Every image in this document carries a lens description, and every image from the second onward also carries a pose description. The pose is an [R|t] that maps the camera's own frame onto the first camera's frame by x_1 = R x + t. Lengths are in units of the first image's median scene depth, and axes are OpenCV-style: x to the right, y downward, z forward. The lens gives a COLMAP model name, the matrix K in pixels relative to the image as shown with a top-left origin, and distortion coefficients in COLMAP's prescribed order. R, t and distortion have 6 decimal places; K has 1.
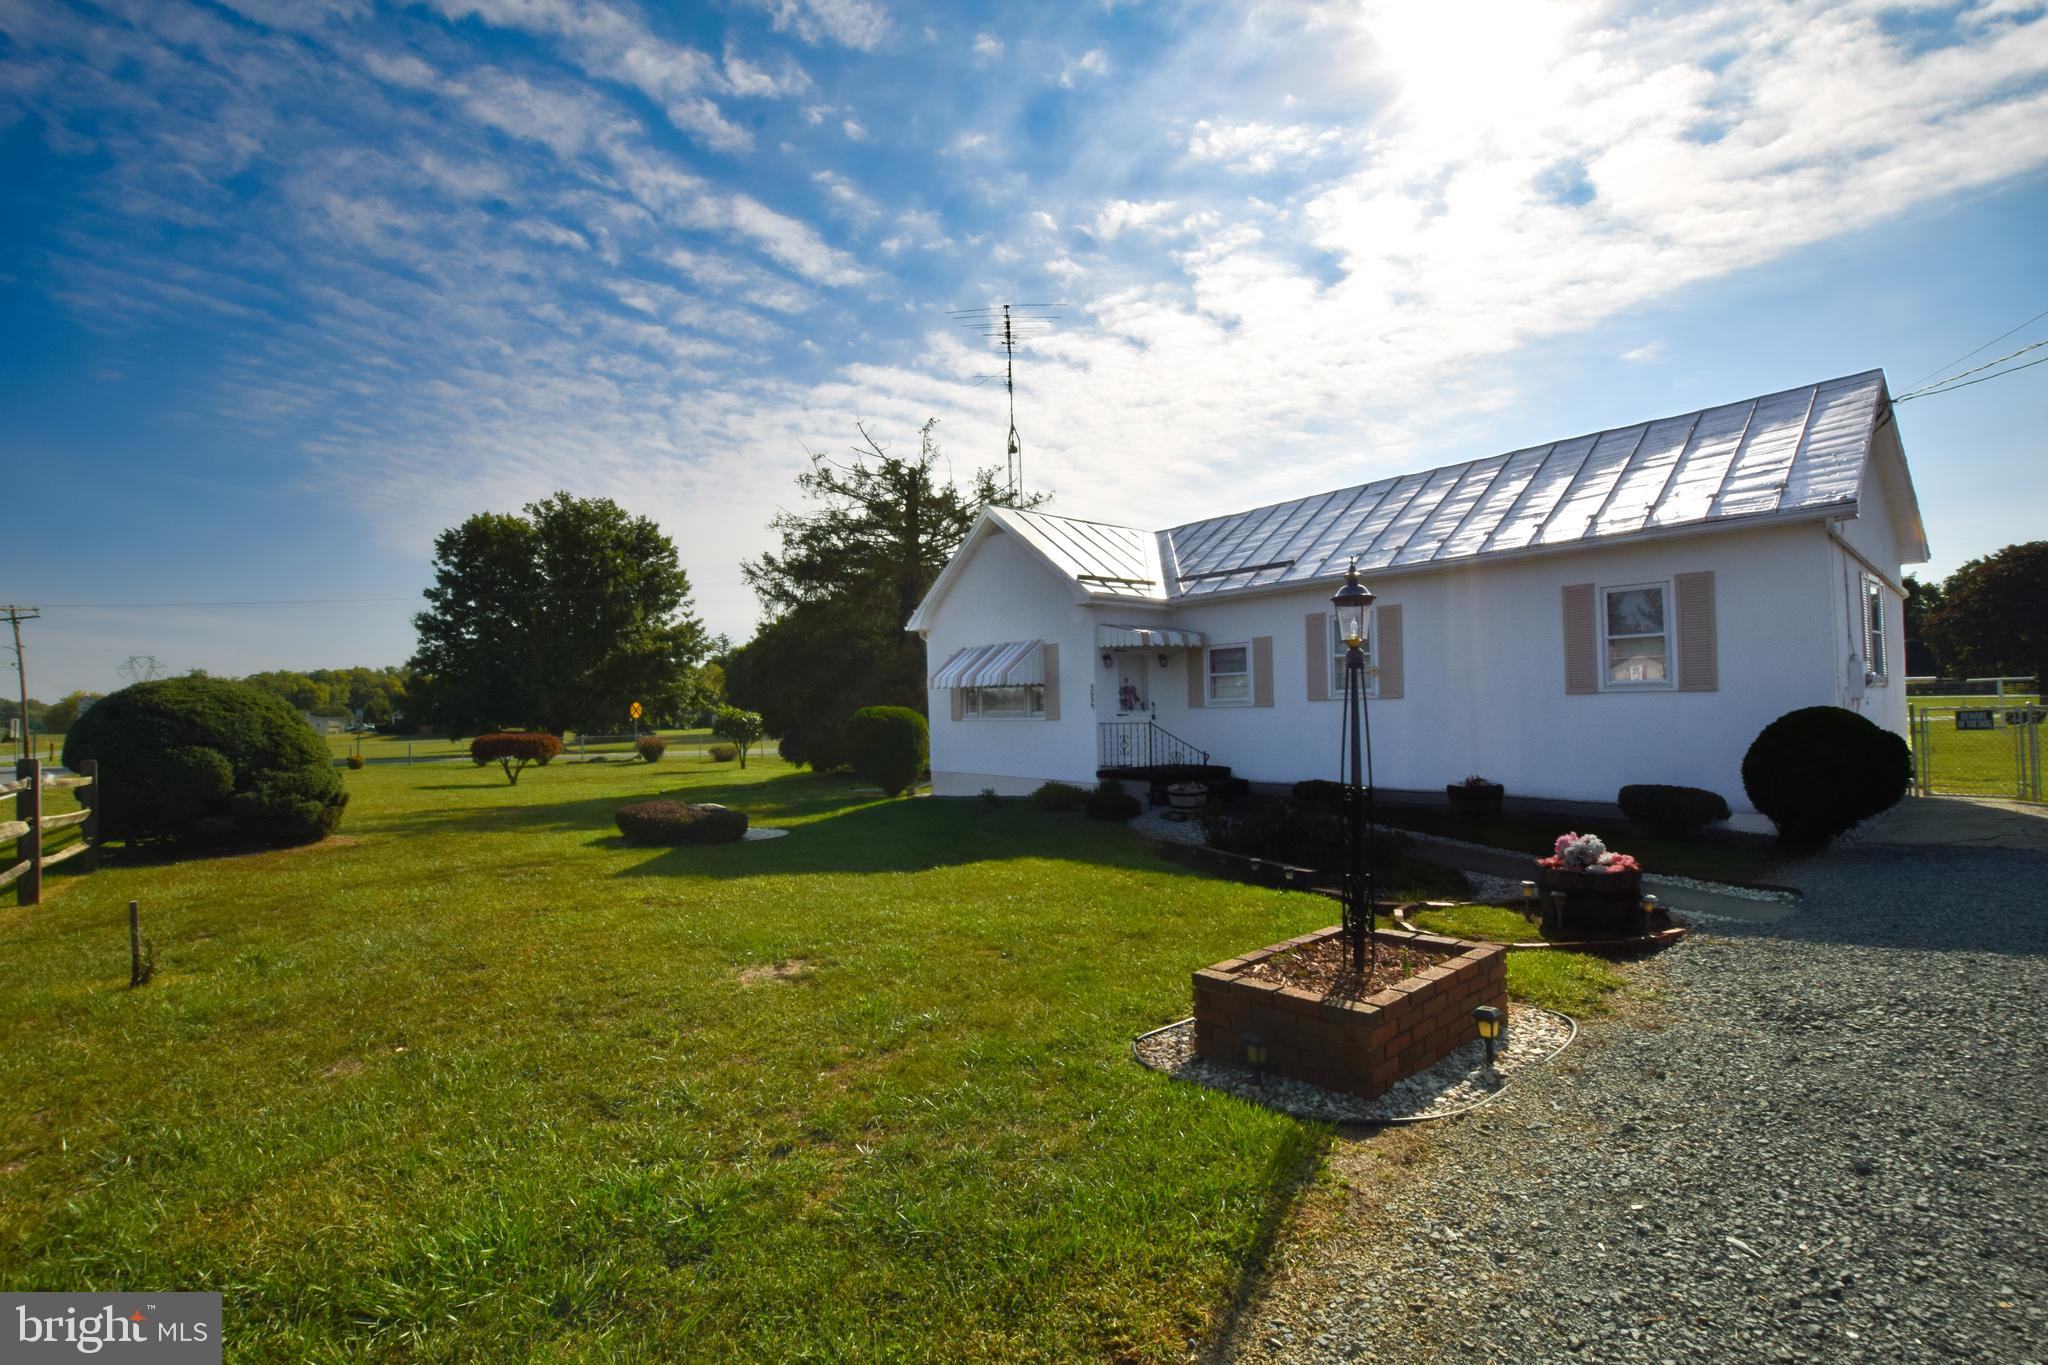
lens RADIAL K [[906.9, 0, 1029.8], [0, 906.9, 683.3], [0, 0, 1]] dist [-0.040752, 0.006111]
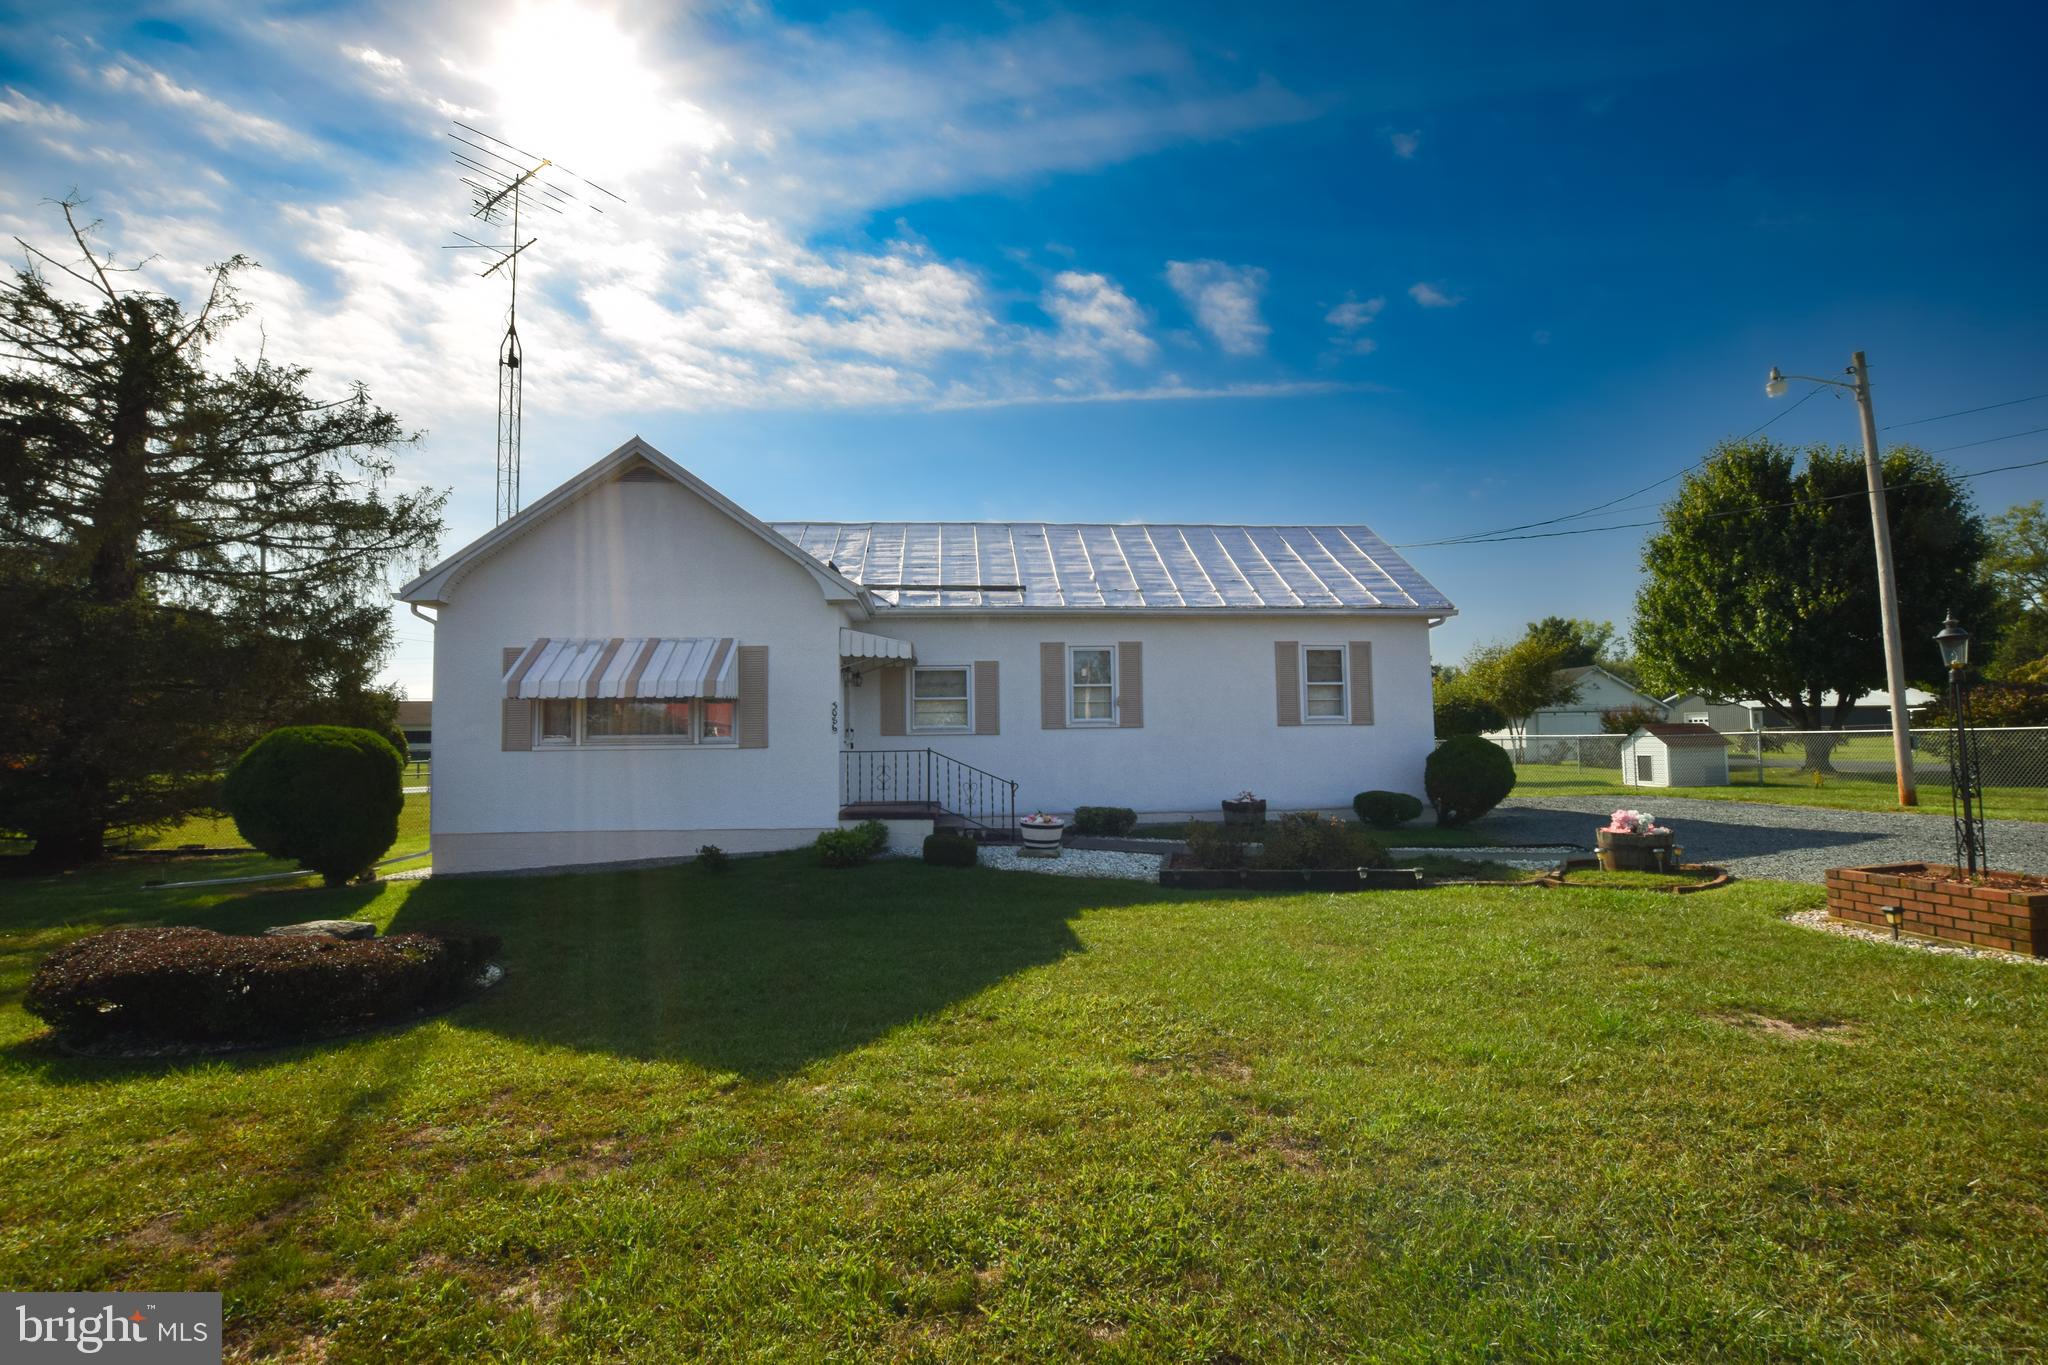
lens RADIAL K [[894.6, 0, 1079.7], [0, 894.6, 677.1], [0, 0, 1]] dist [0.000488, -0.000050]
pose [[0.586971, 0.073987, 0.806220, -0.442731], [-0.025225, 0.997003, -0.073130, 0.032216], [-0.809215, 0.022588, 0.587079, 0.370918]]
